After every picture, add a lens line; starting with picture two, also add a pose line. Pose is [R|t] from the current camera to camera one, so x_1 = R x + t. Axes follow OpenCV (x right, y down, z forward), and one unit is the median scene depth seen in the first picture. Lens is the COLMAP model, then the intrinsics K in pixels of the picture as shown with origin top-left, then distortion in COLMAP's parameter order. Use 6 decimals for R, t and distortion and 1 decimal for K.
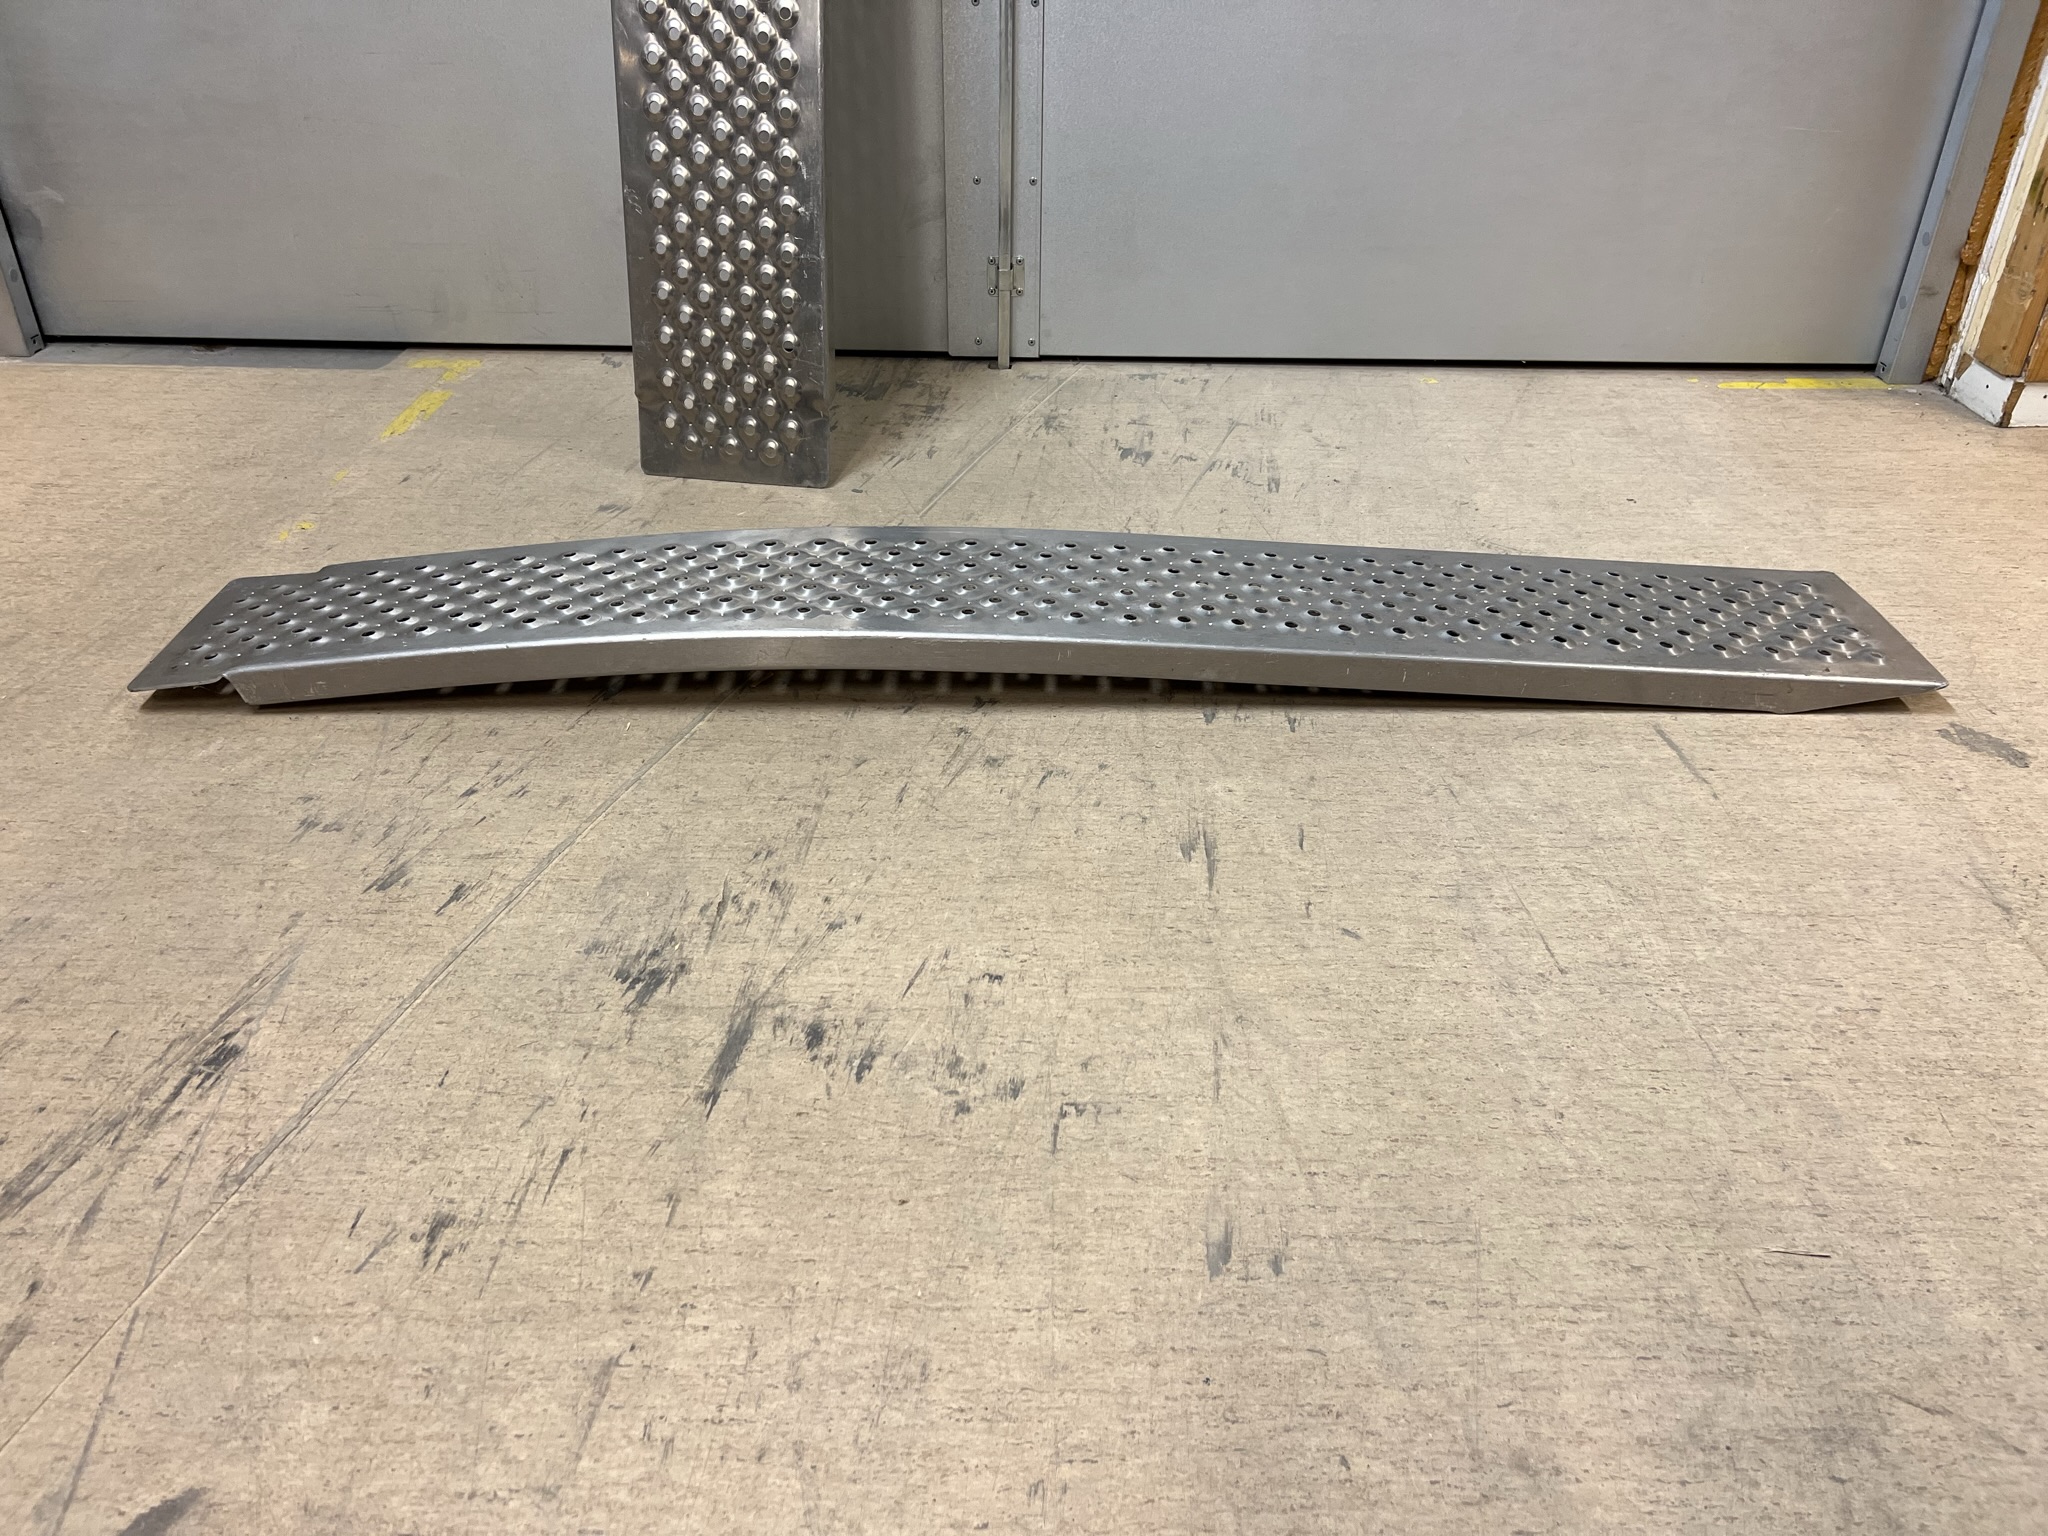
lens RADIAL K [[1543.0, 0, 1029.1], [0, 1543.0, 781.0], [0, 0, 1]] dist [0.048778, -0.051633]
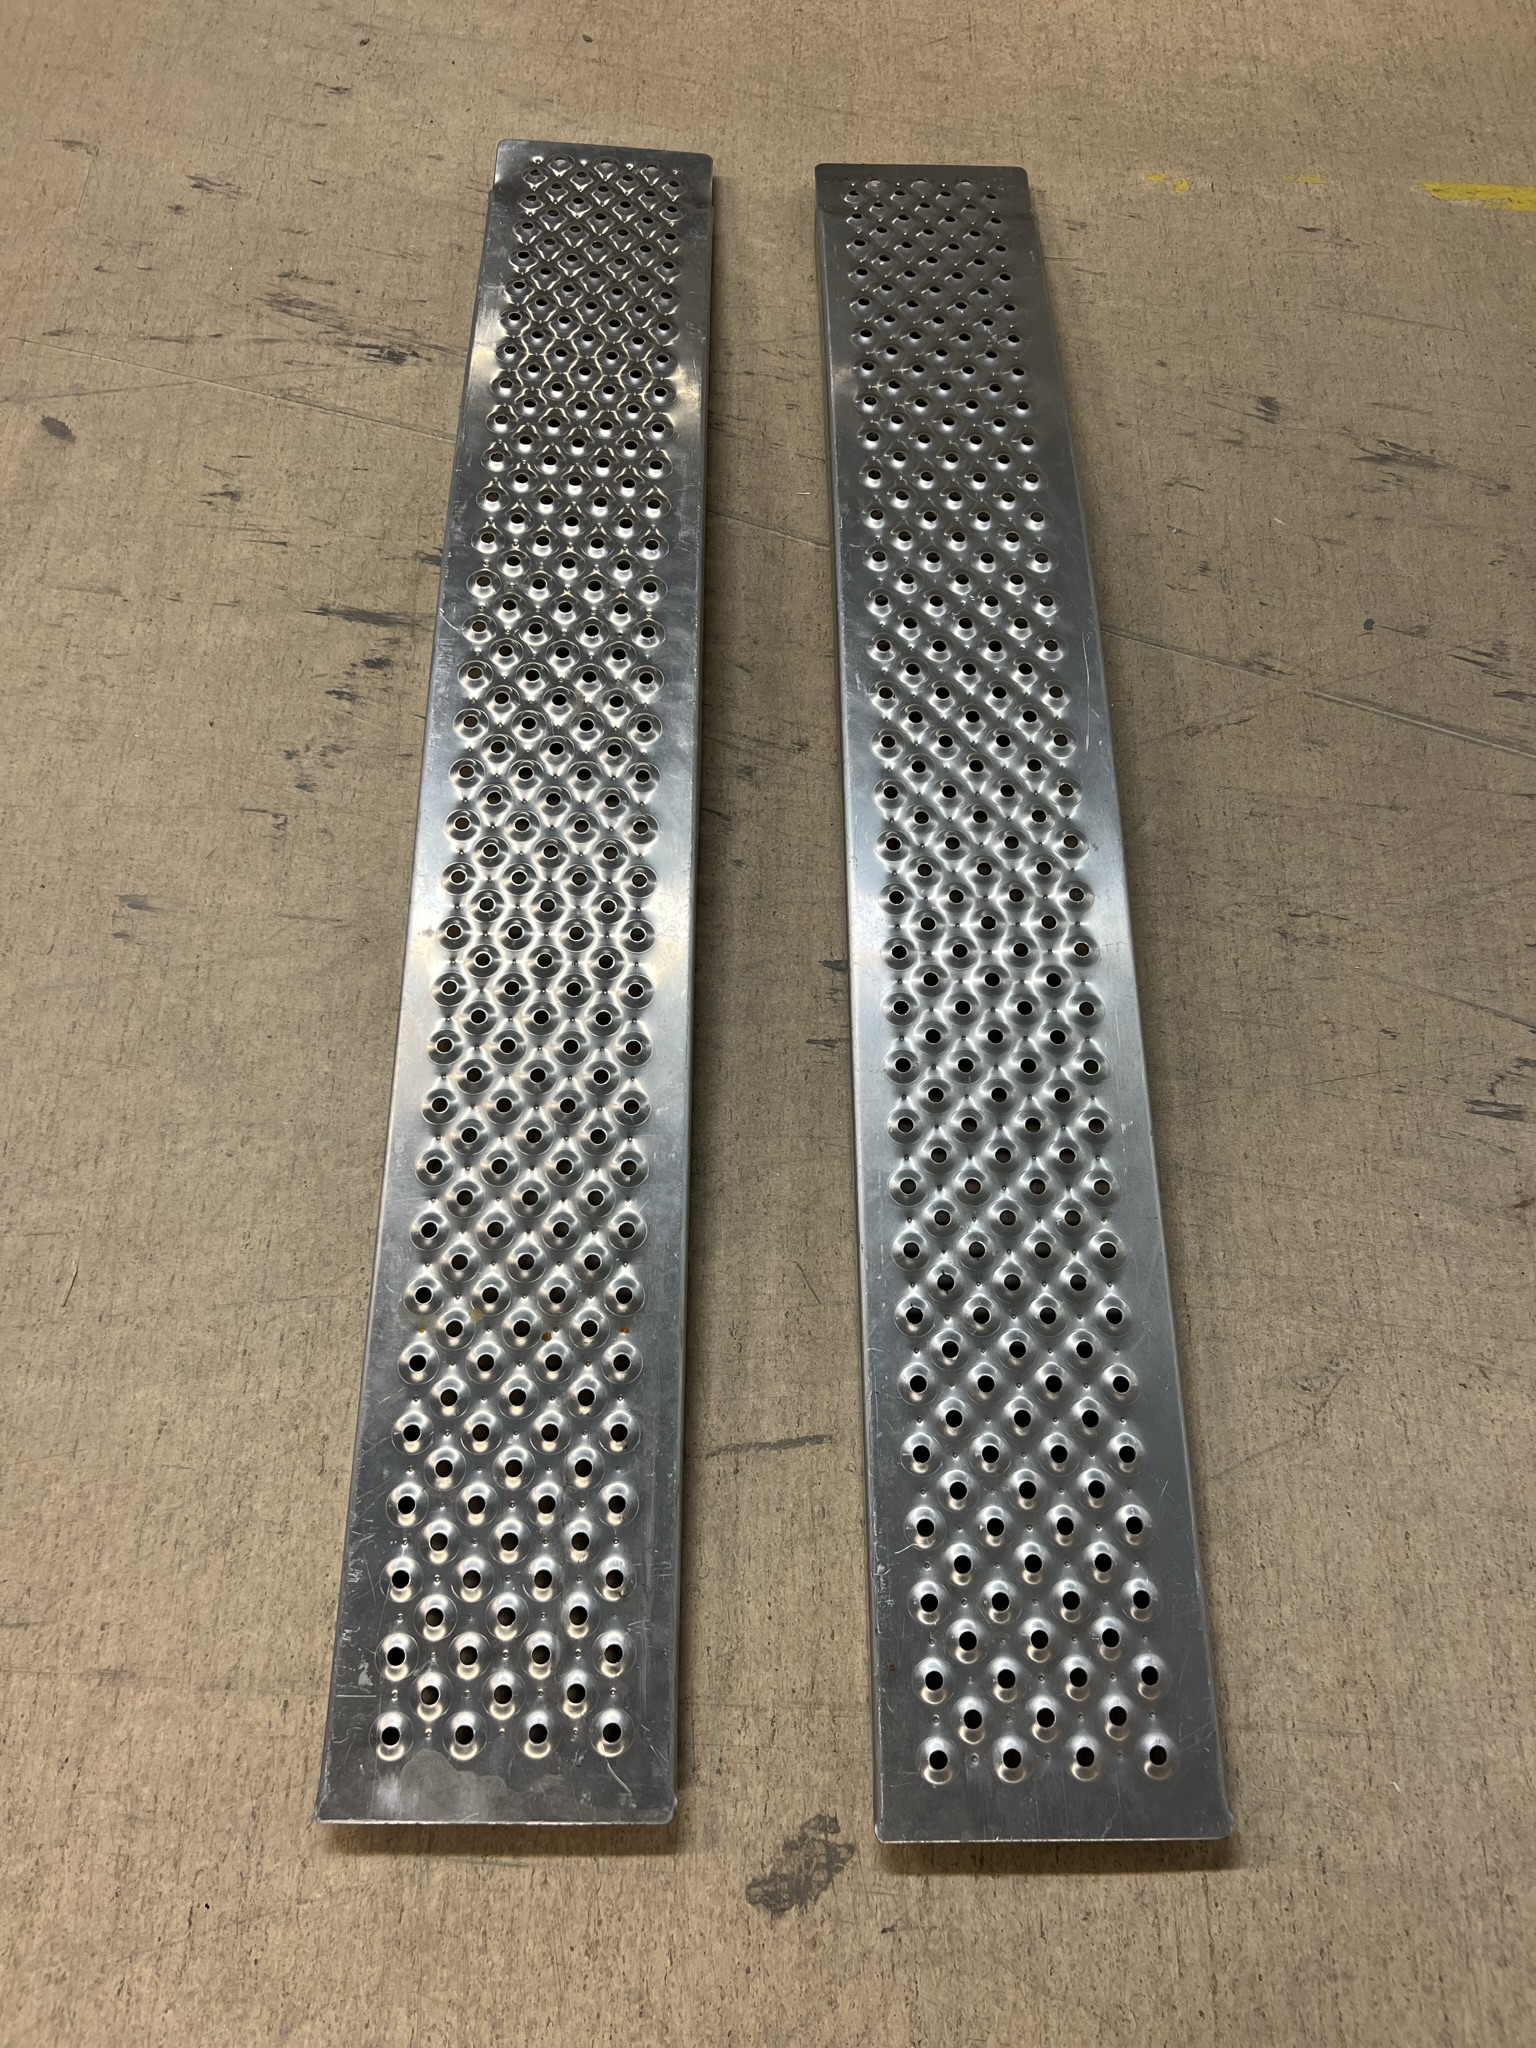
lens RADIAL K [[1543.0, 0, 768.9], [0, 1543.0, 1045.5], [0, 0, 1]] dist [0.048778, -0.051633]
pose [[-0.002757, 0.908482, -0.417914, 0.630958], [-0.562737, 0.344054, 0.751634, -0.805100], [0.826631, 0.237248, 0.510288, 0.563278]]
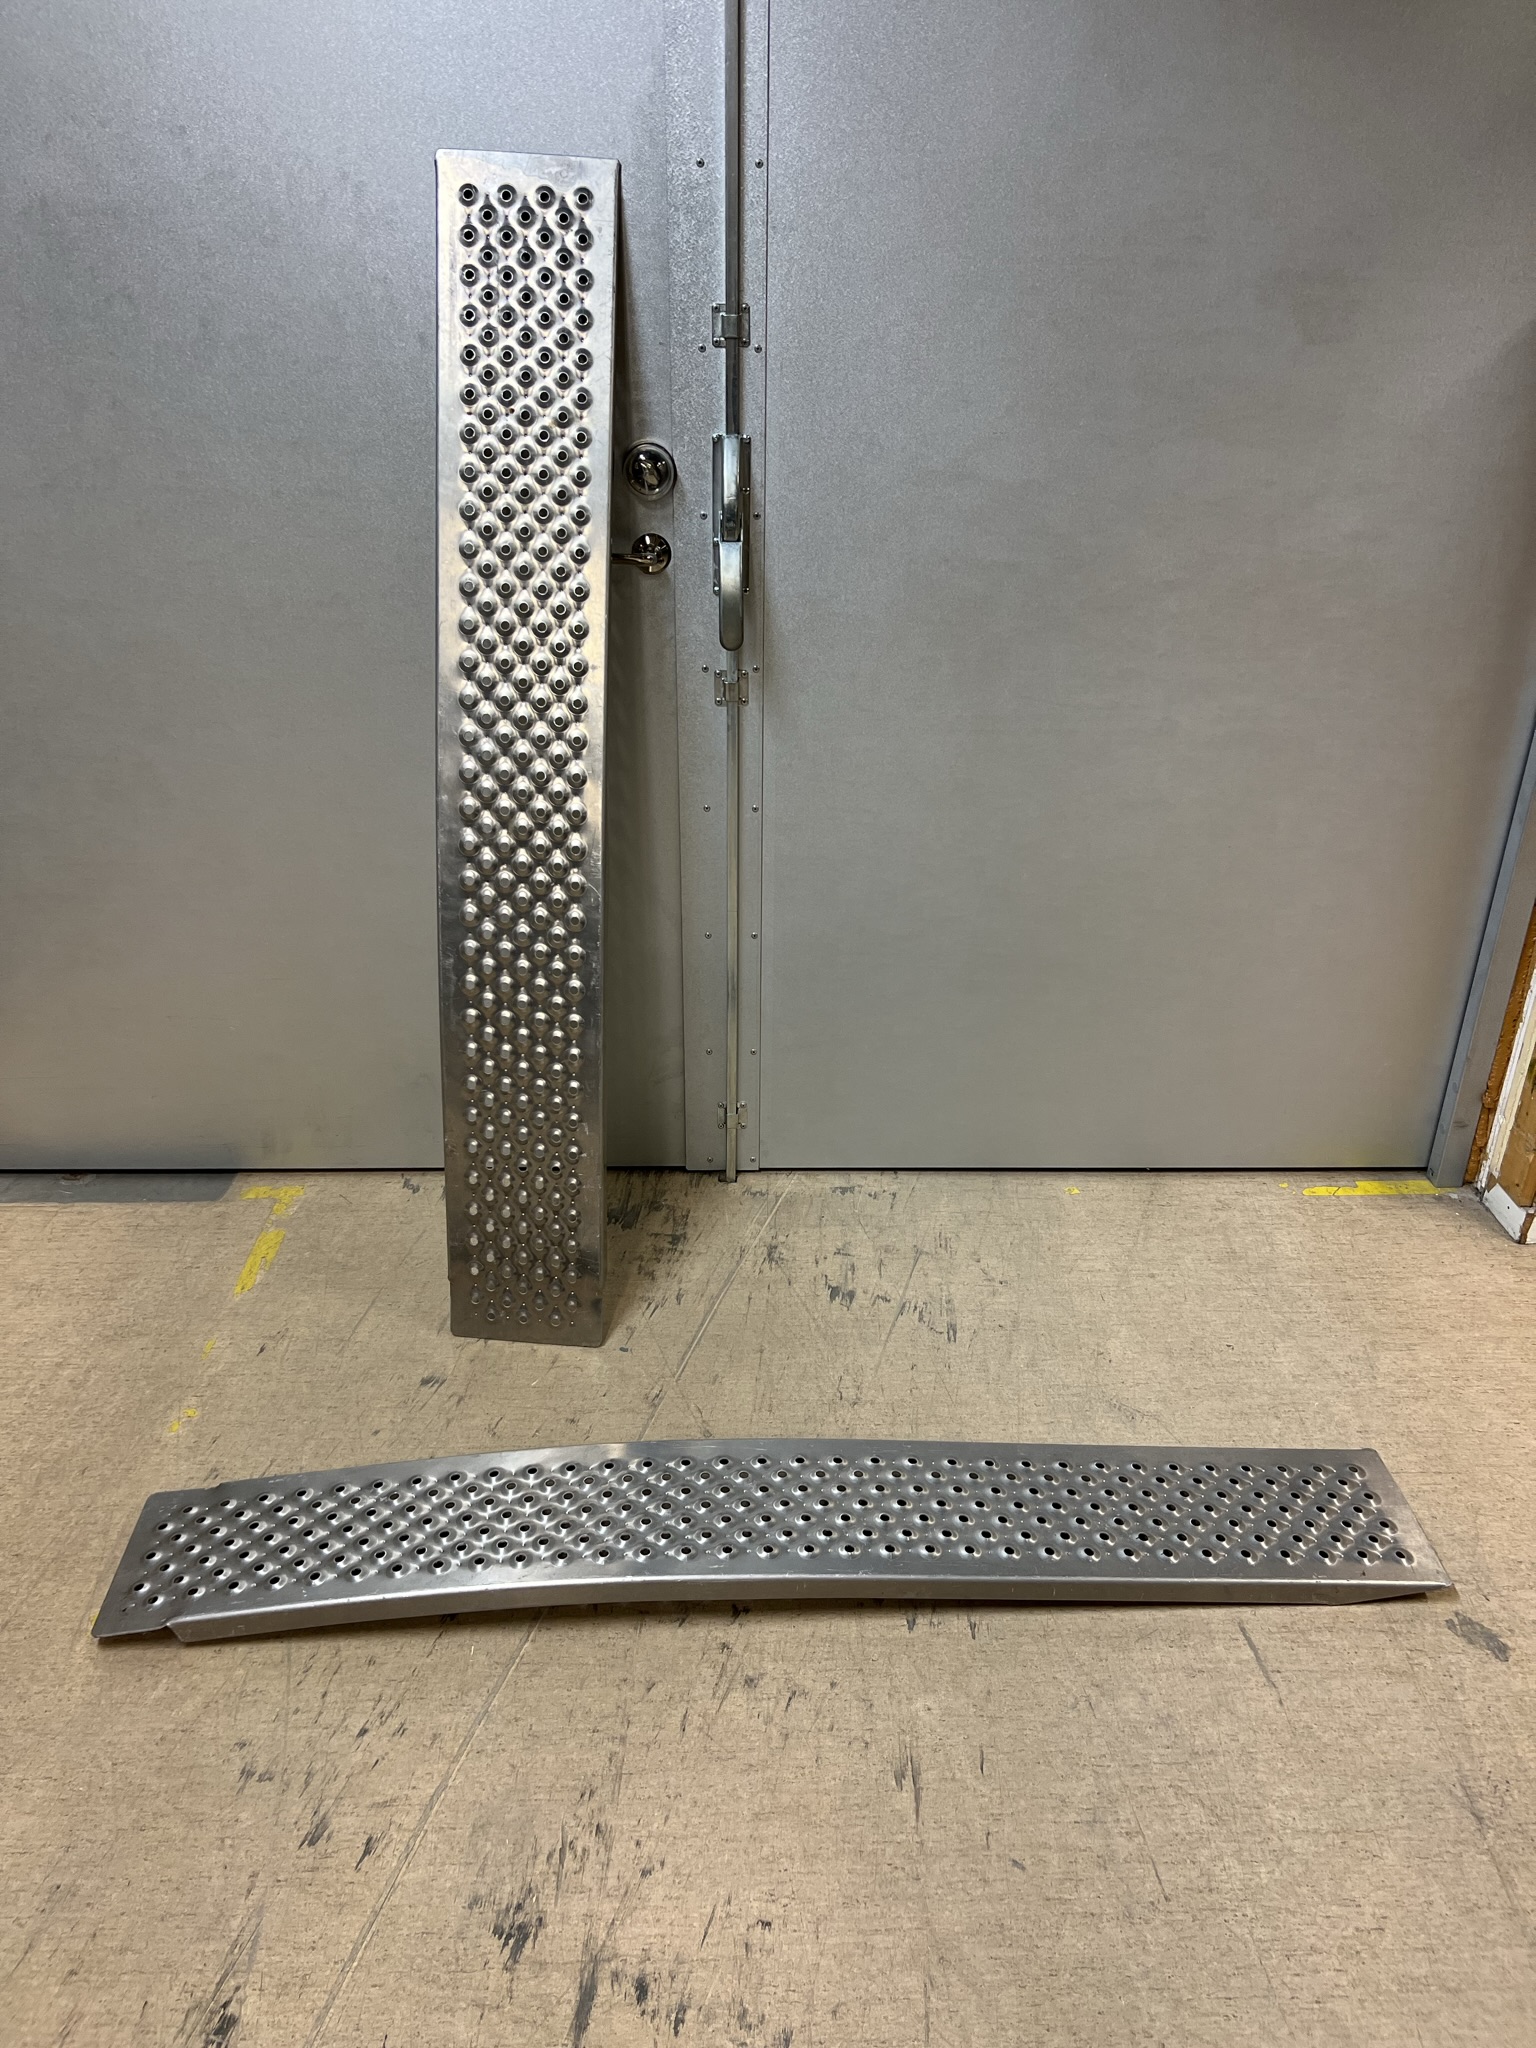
lens RADIAL K [[1543.0, 0, 768.9], [0, 1543.0, 1045.5], [0, 0, 1]] dist [0.048778, -0.051633]
pose [[0.999225, -0.015943, 0.035992, -0.050838], [0.018964, 0.996182, -0.085213, -0.481611], [-0.034496, 0.085829, 0.995712, -0.418274]]
